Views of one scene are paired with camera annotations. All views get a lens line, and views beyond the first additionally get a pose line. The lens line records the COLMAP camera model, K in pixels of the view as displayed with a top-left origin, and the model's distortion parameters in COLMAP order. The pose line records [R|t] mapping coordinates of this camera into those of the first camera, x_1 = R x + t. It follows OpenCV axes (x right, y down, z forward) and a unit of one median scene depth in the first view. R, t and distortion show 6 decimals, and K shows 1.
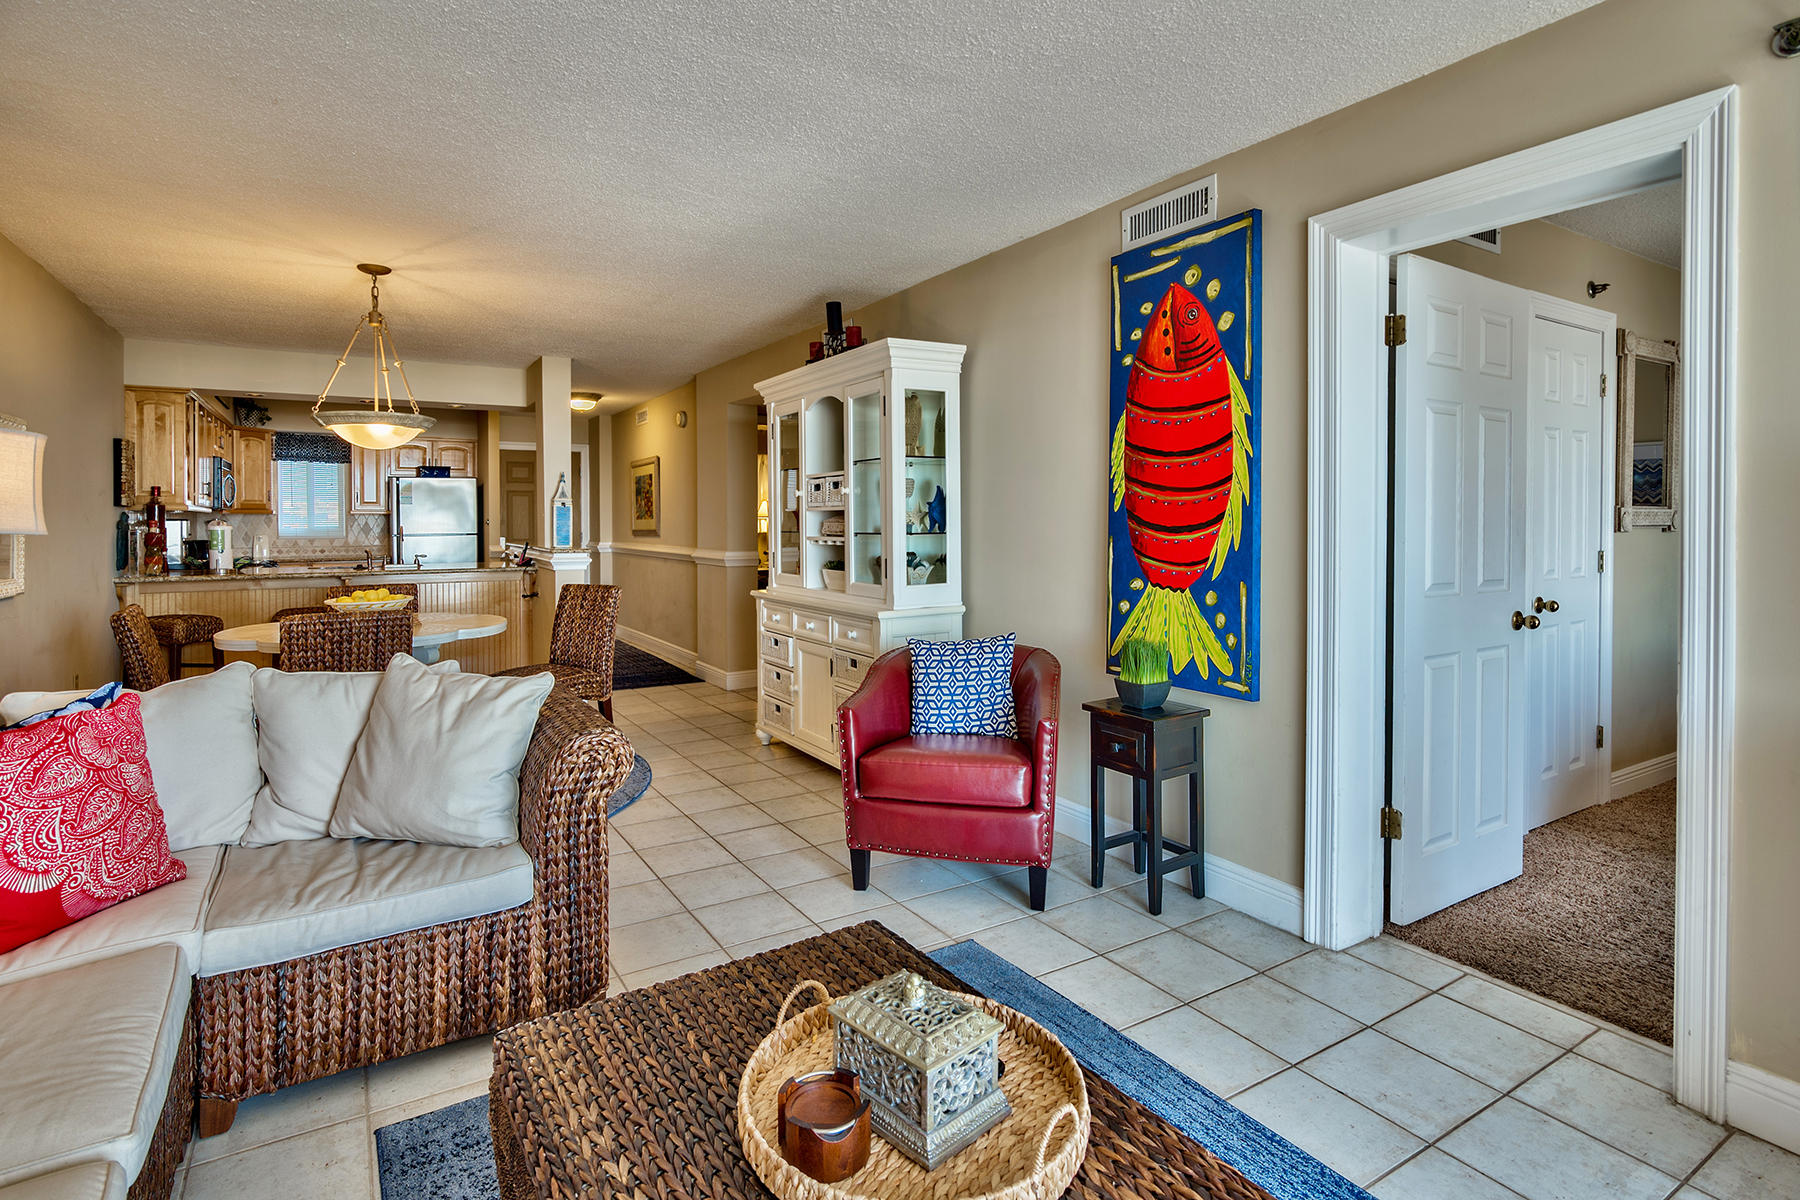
lens RADIAL K [[892.5, 0, 900.6], [0, 892.5, 525.7], [0, 0, 1]] dist [-0.013069, -0.000344]
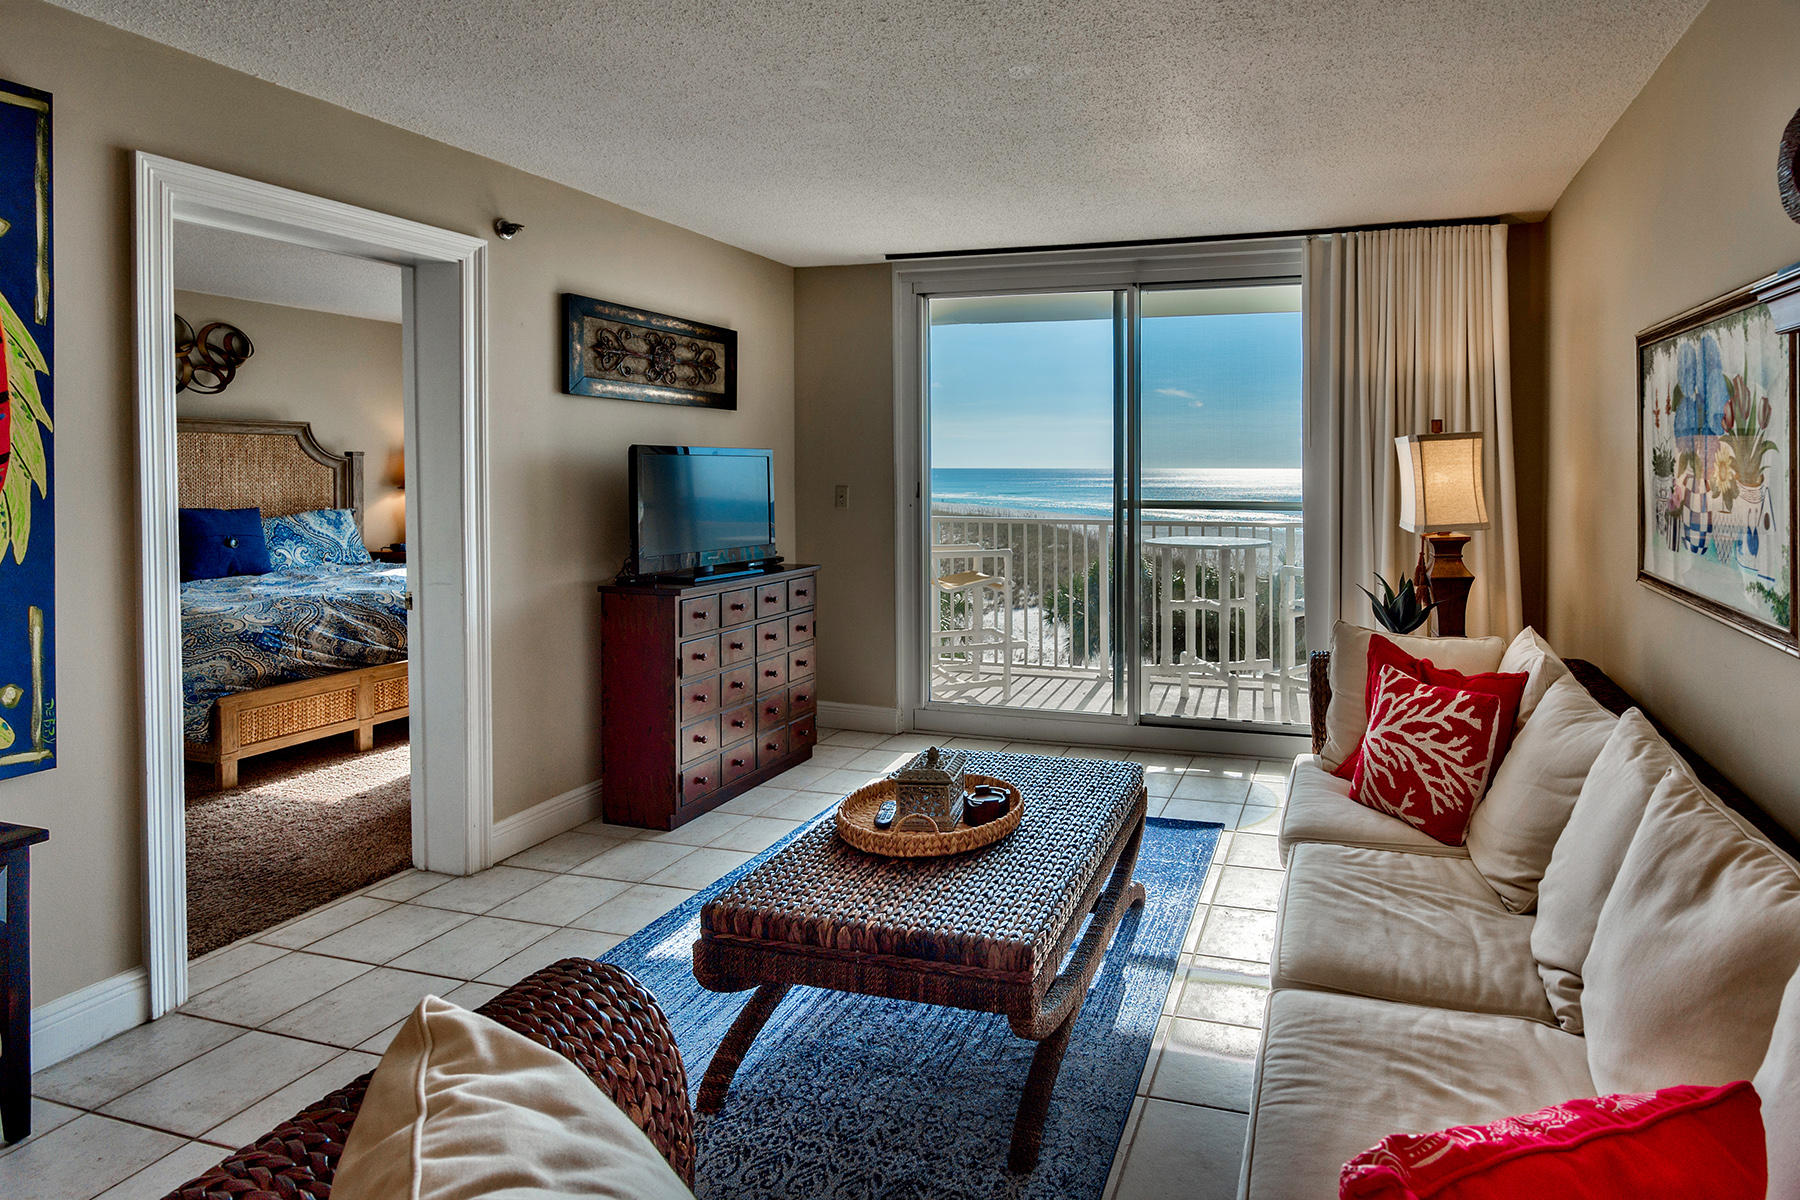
lens RADIAL K [[928.1, 0, 1087.6], [0, 928.1, 491.1], [0, 0, 1]] dist [-0.000588, -0.000097]
pose [[-0.688501, -0.015528, 0.725069, -0.356545], [0.006496, 0.999599, 0.027576, -0.021446], [-0.725206, 0.023696, -0.688124, 0.439962]]
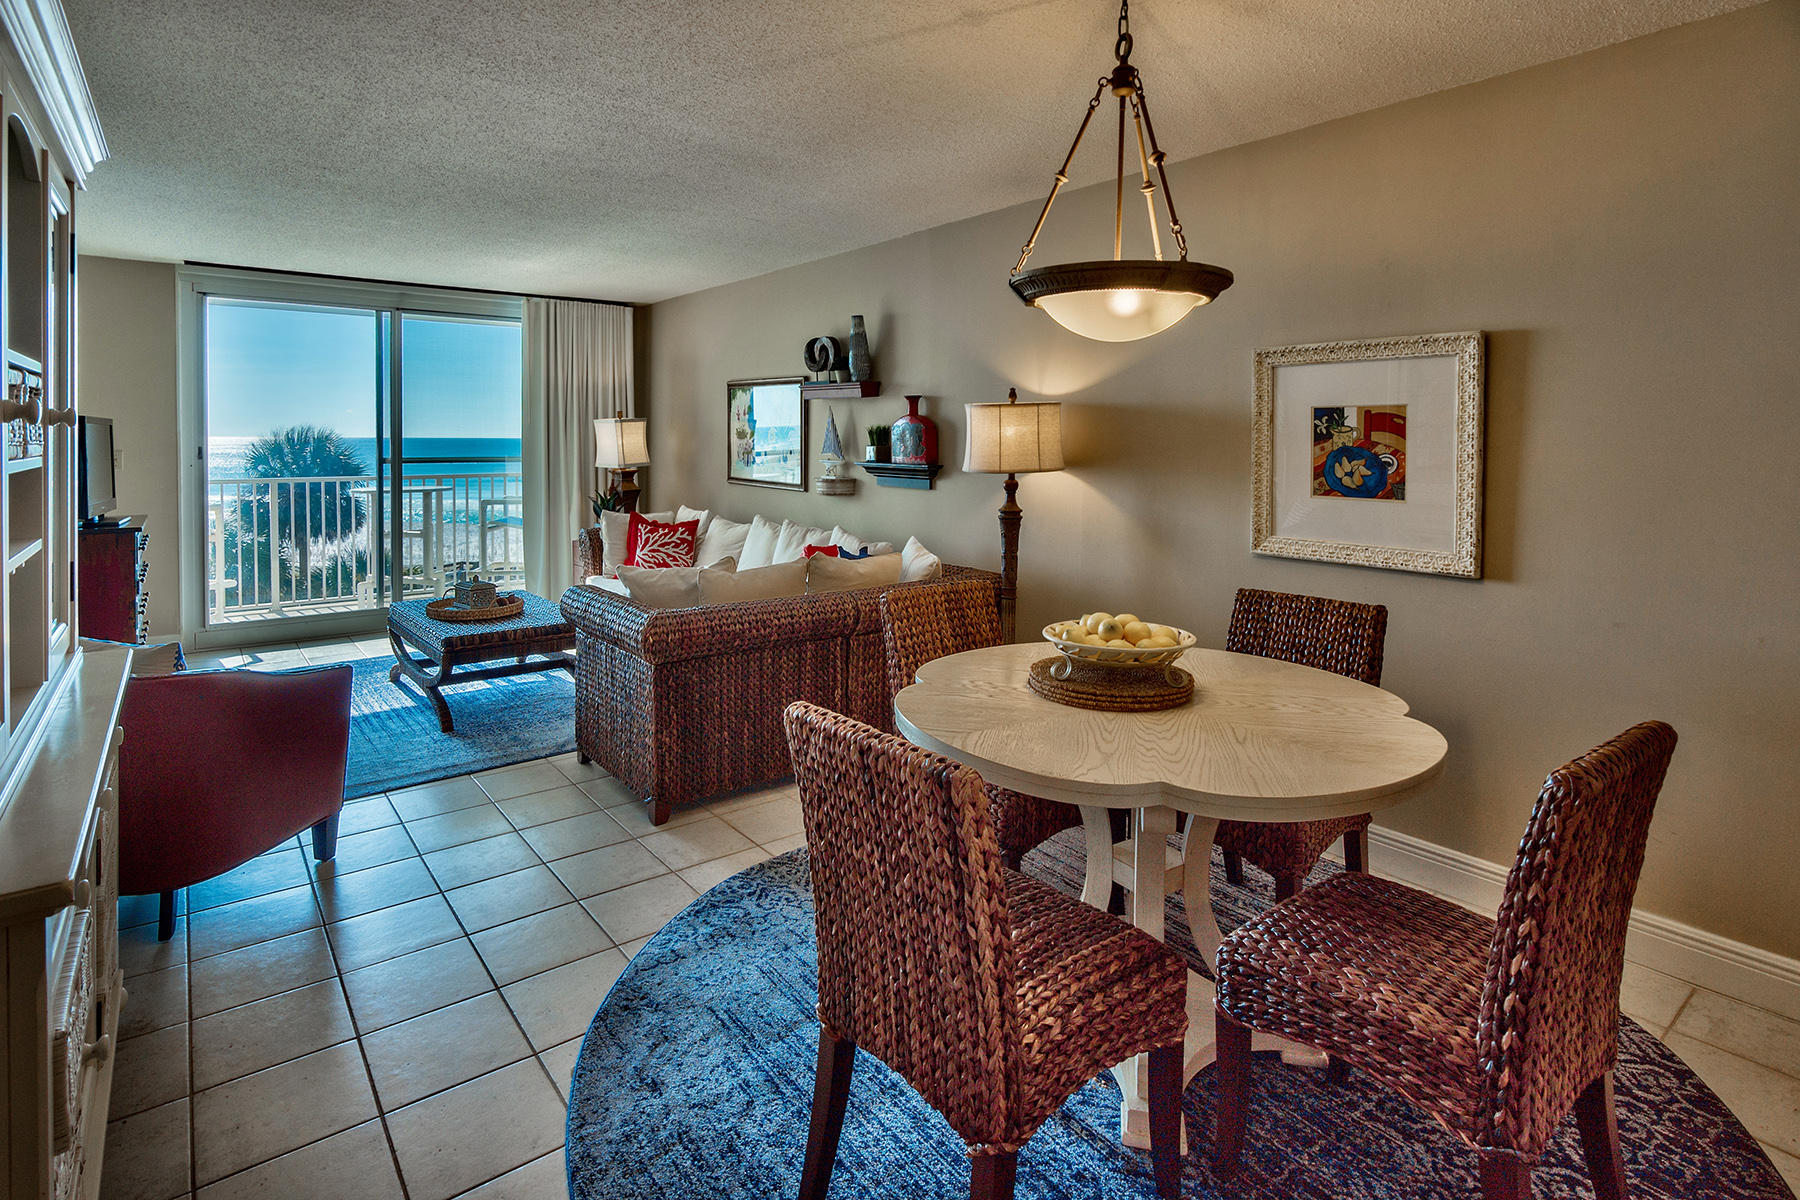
lens RADIAL K [[923.2, 0, 880.7], [0, 923.2, 464.0], [0, 0, 1]] dist [-0.014239, -0.000492]
pose [[-0.995218, 0.003119, -0.097628, -0.289360], [-0.000466, 0.999327, 0.036675, -0.025577], [0.097677, 0.036545, -0.994547, 1.073547]]
